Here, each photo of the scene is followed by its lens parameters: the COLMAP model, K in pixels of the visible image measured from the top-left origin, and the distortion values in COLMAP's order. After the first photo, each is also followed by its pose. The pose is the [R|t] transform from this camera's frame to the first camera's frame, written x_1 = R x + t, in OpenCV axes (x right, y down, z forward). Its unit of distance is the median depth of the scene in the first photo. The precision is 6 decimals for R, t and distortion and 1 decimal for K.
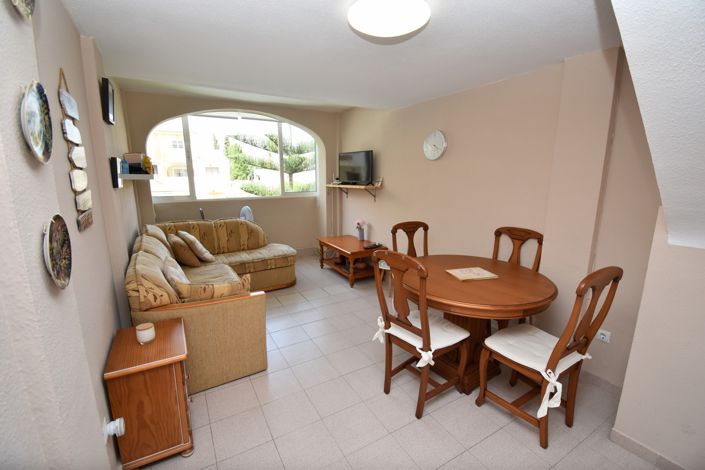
lens RADIAL K [[311.6, 0, 354.4], [0, 311.6, 234.0], [0, 0, 1]] dist [0.028347, -0.027654]
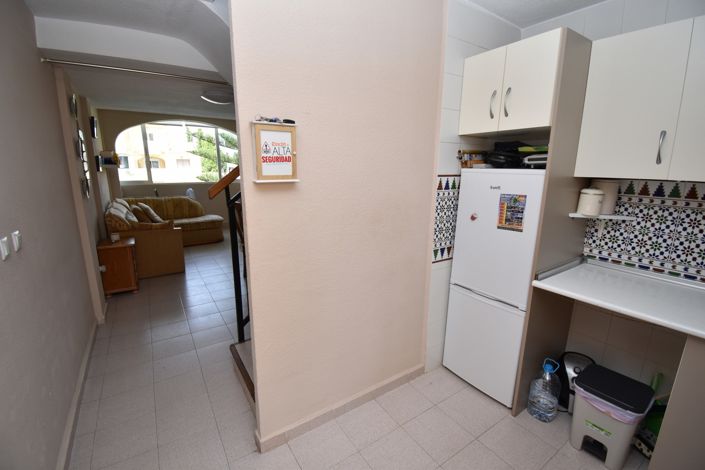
lens RADIAL K [[311.6, 0, 354.4], [0, 311.6, 234.0], [0, 0, 1]] dist [0.028347, -0.027654]
pose [[0.998270, -0.002322, 0.058758, 0.354241], [0.001199, 0.999816, 0.019140, 0.103149], [-0.058792, -0.019036, 0.998089, -0.520168]]
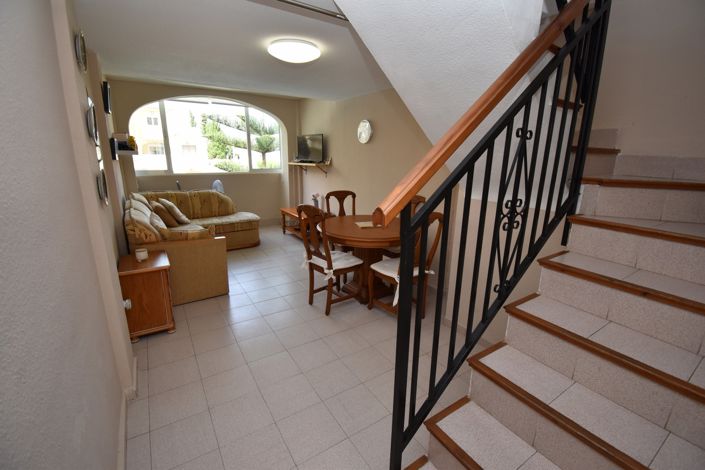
lens RADIAL K [[311.6, 0, 354.4], [0, 311.6, 234.0], [0, 0, 1]] dist [0.028347, -0.027654]
pose [[0.998636, 0.002324, 0.052168, 0.121166], [-0.005357, 0.998299, 0.058062, 0.048302], [-0.051944, -0.058263, 0.996949, -0.238171]]
